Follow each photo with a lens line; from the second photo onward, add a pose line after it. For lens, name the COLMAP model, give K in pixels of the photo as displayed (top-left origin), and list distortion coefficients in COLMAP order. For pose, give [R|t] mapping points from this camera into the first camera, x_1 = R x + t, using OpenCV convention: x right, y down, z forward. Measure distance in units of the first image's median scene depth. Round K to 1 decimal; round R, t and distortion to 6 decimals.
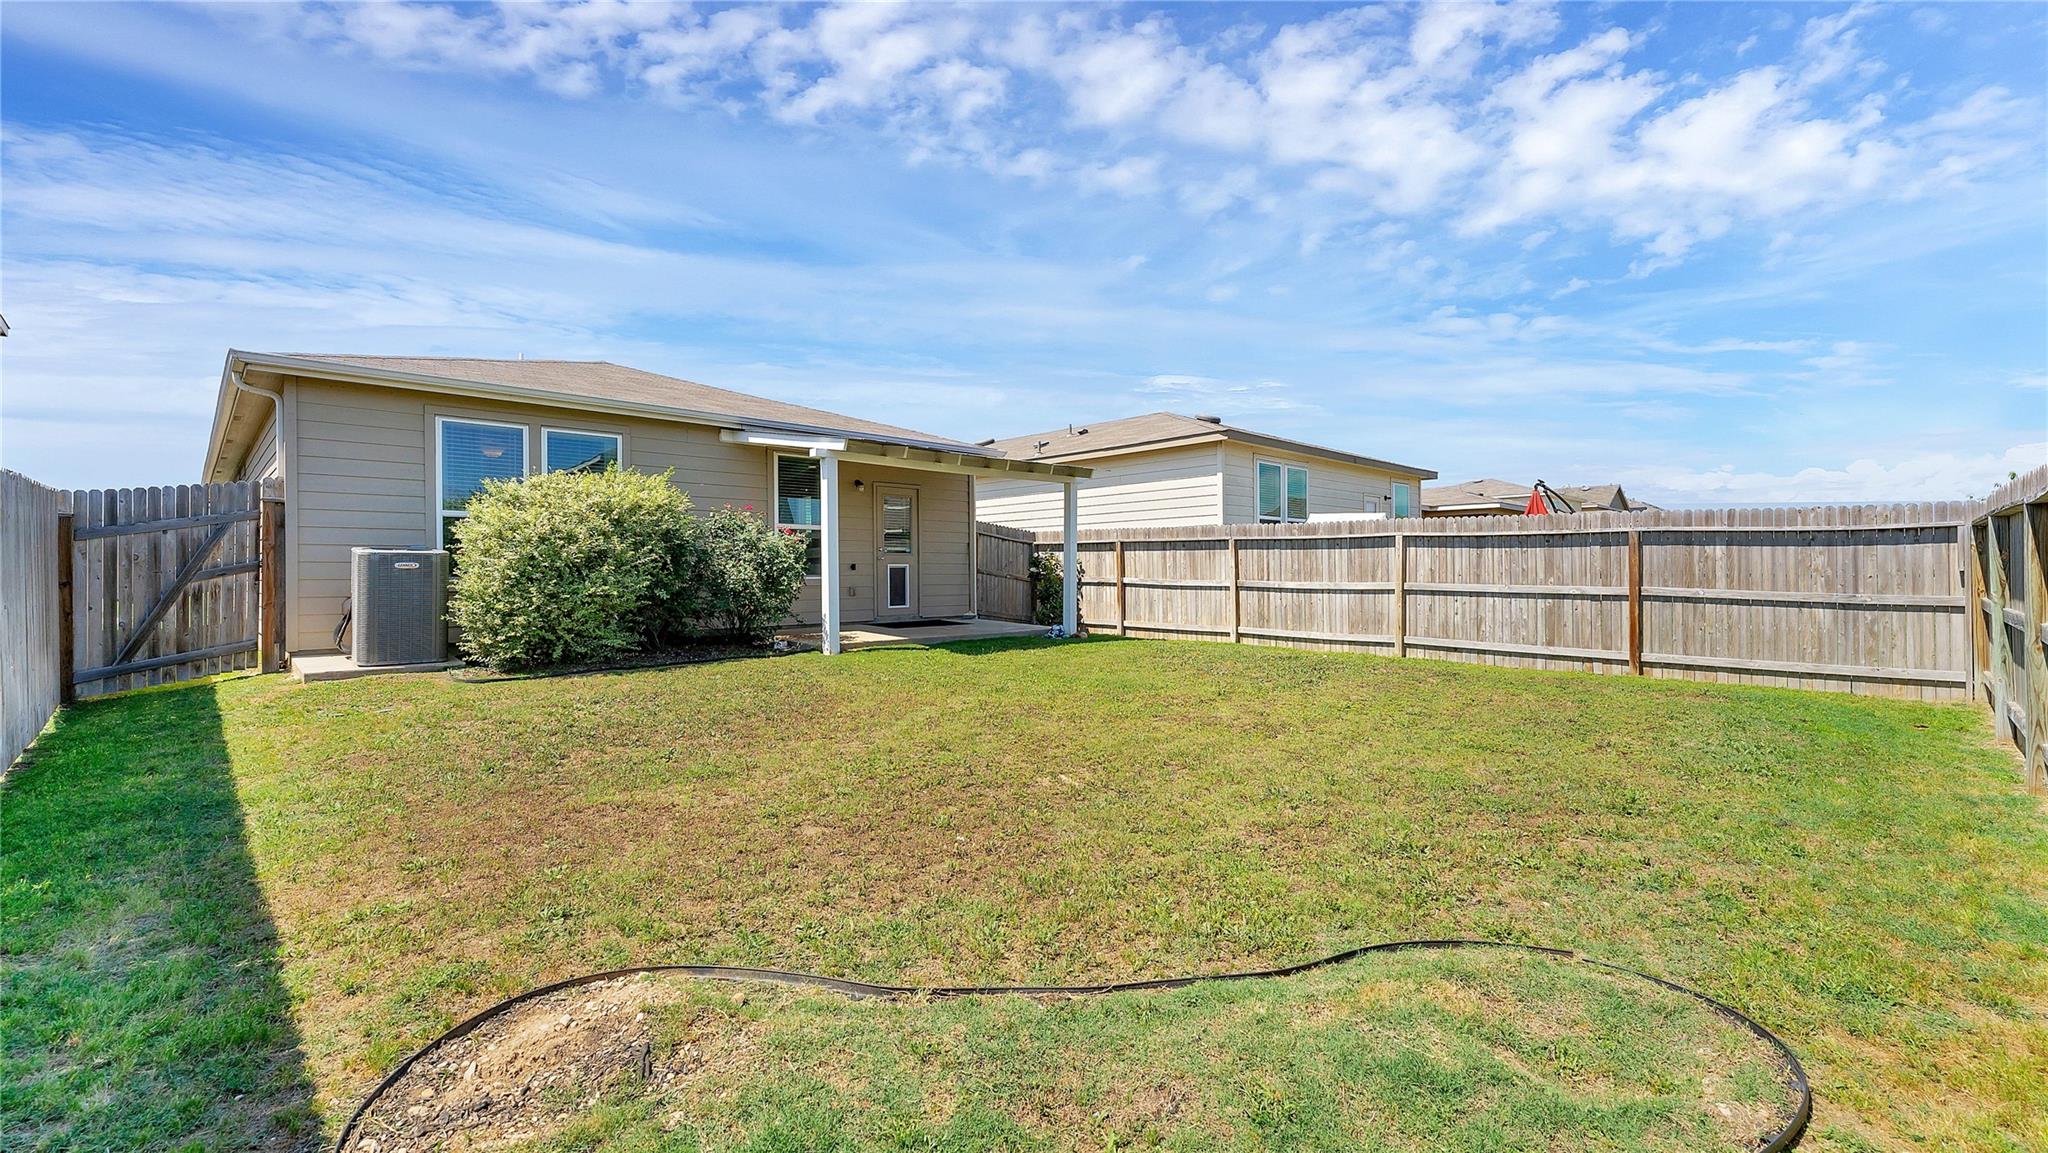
lens RADIAL K [[832.7, 0, 1020.9], [0, 832.7, 572.7], [0, 0, 1]] dist [-0.001264, -0.000190]
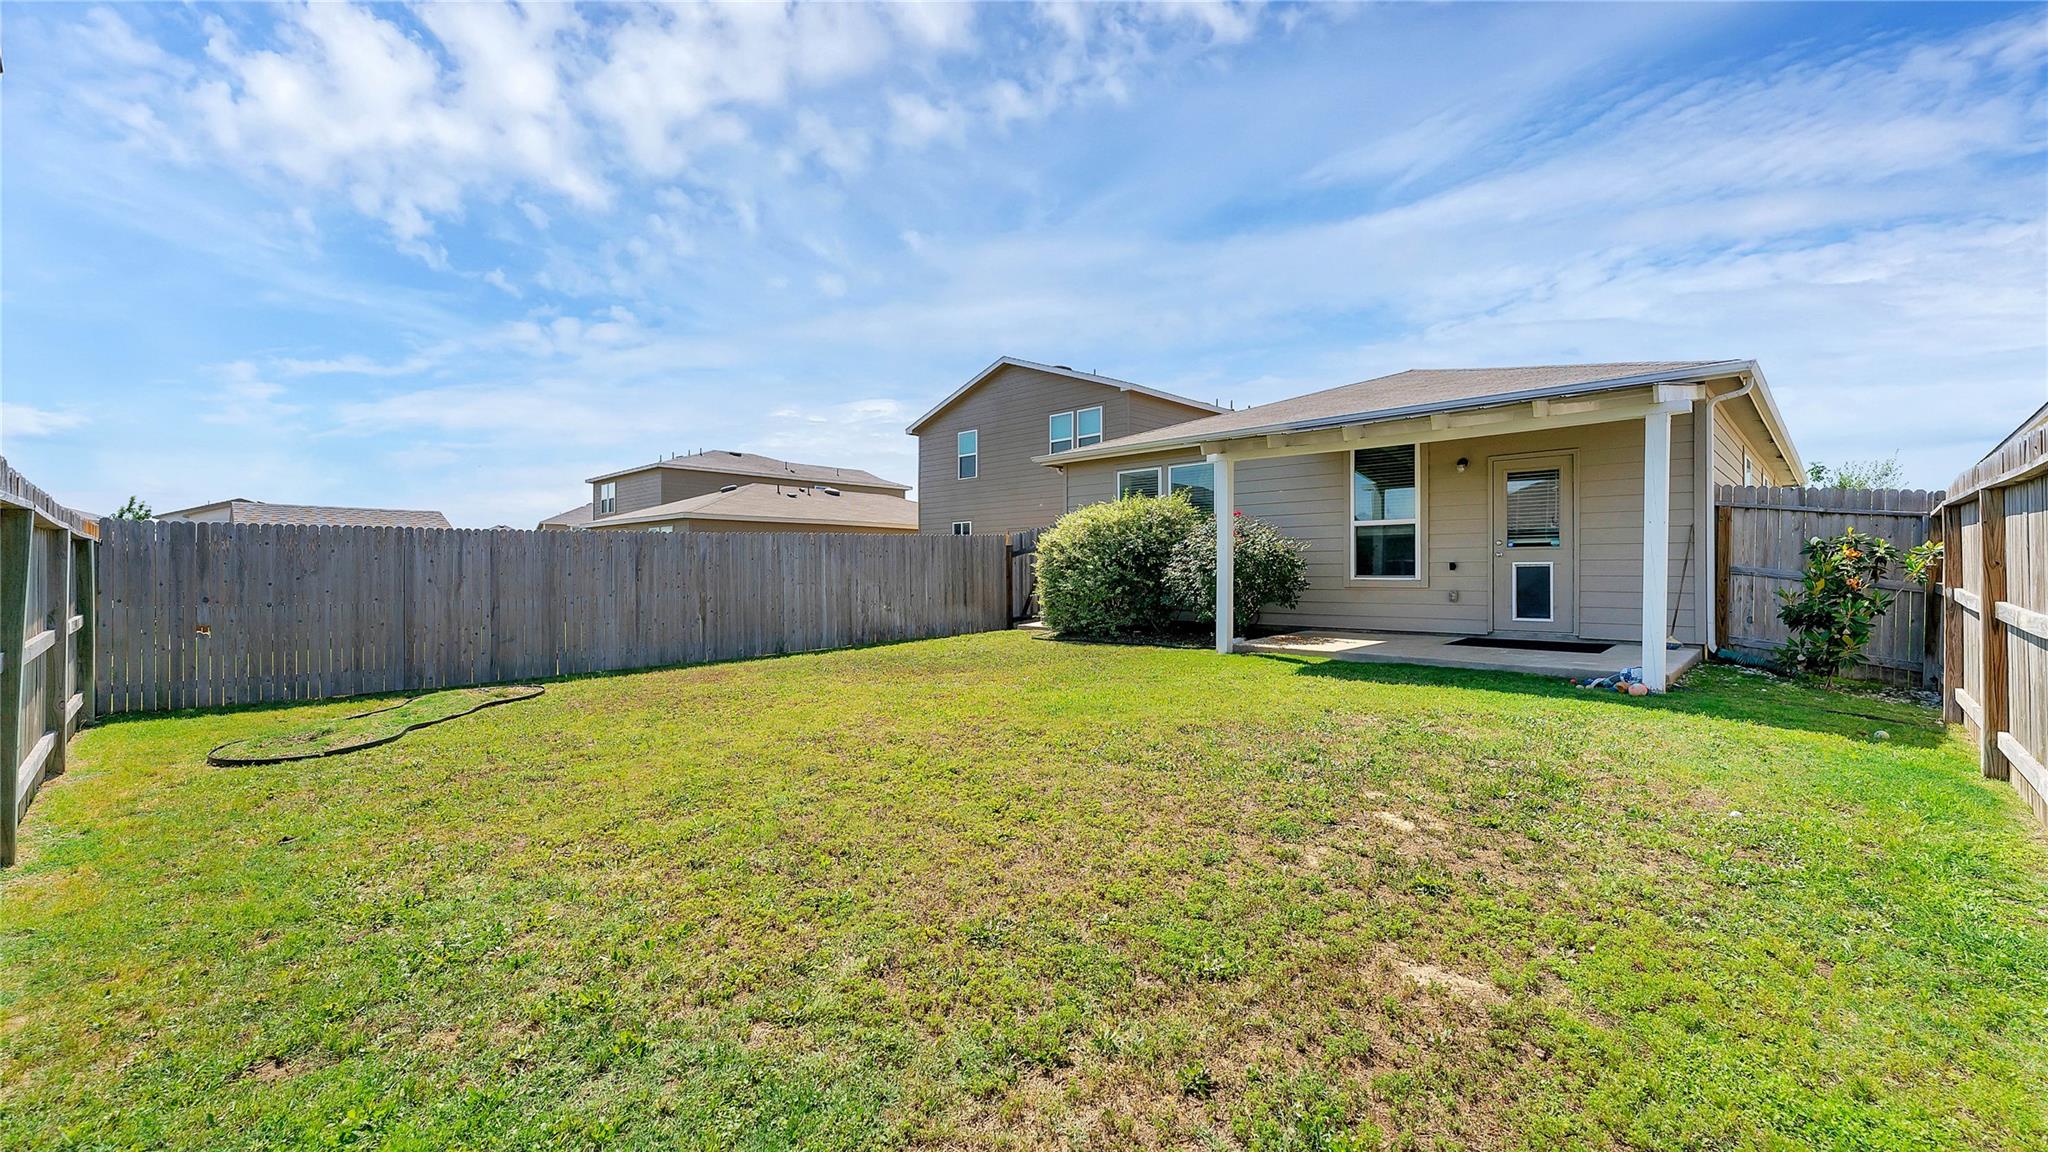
lens RADIAL K [[838.6, 0, 1033.5], [0, 838.6, 572.4], [0, 0, 1]] dist [-0.000312, 0.000040]
pose [[0.023719, 0.002260, -0.999716, 0.778216], [0.000167, 0.999997, 0.002265, -0.003551], [0.999719, -0.000221, 0.023719, 0.736391]]
